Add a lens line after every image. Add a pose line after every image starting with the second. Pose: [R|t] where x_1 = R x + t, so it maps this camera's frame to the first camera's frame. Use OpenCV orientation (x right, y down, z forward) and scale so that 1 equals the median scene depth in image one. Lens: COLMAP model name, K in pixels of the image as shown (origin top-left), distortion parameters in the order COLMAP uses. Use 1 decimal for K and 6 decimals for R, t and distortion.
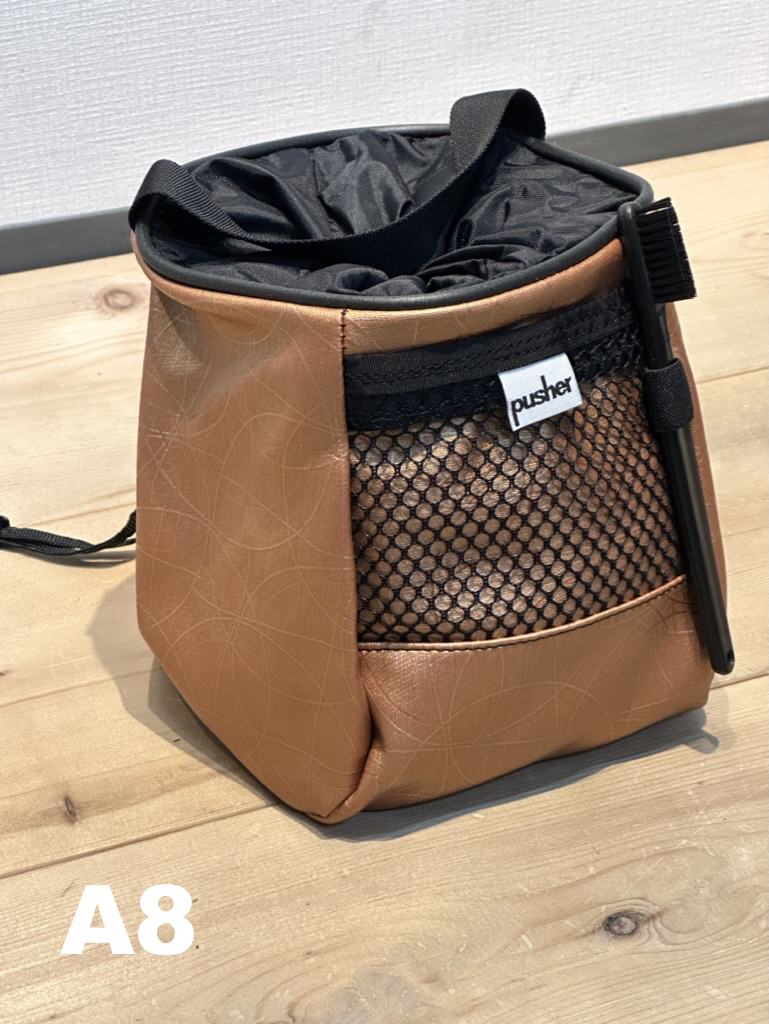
lens RADIAL K [[2307.1, 0, 386.7], [0, 2307.1, 528.0], [0, 0, 1]] dist [0.258650, -2.145145]
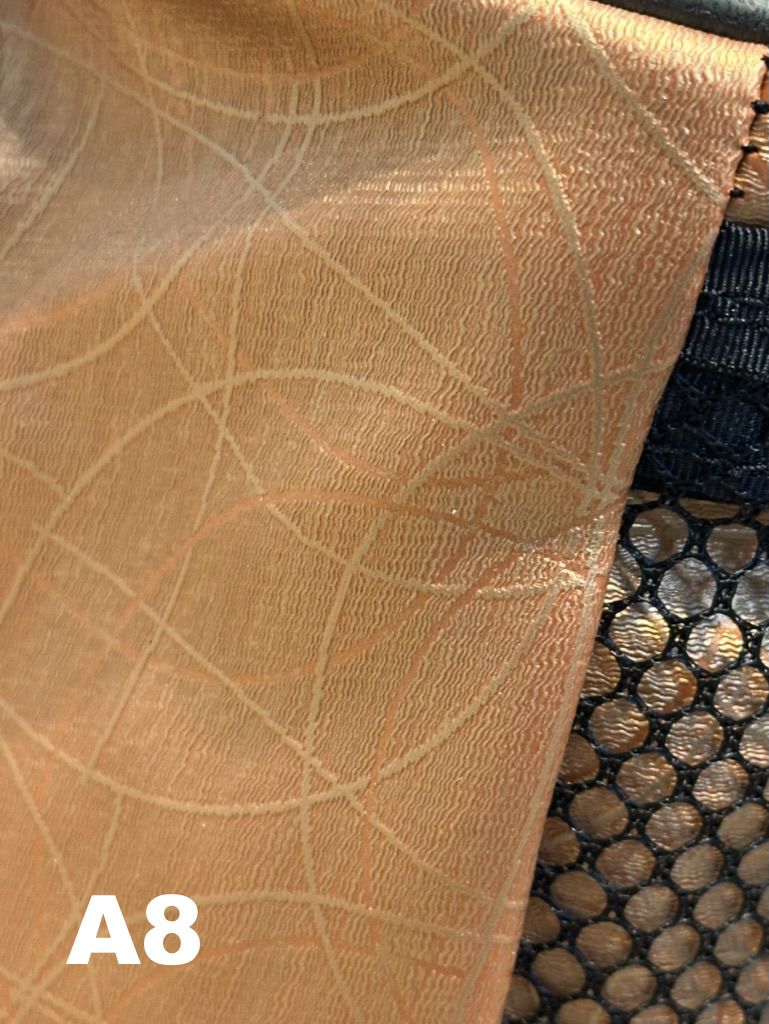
lens RADIAL K [[2362.0, 0, 365.7], [0, 2362.0, 509.6], [0, 0, 1]] dist [0.096435, 0.367345]
pose [[0.958803, 0.146330, 0.243485, -0.116219], [-0.154013, 0.987987, 0.012716, -0.037801], [-0.238699, -0.049692, 0.969821, 0.722470]]
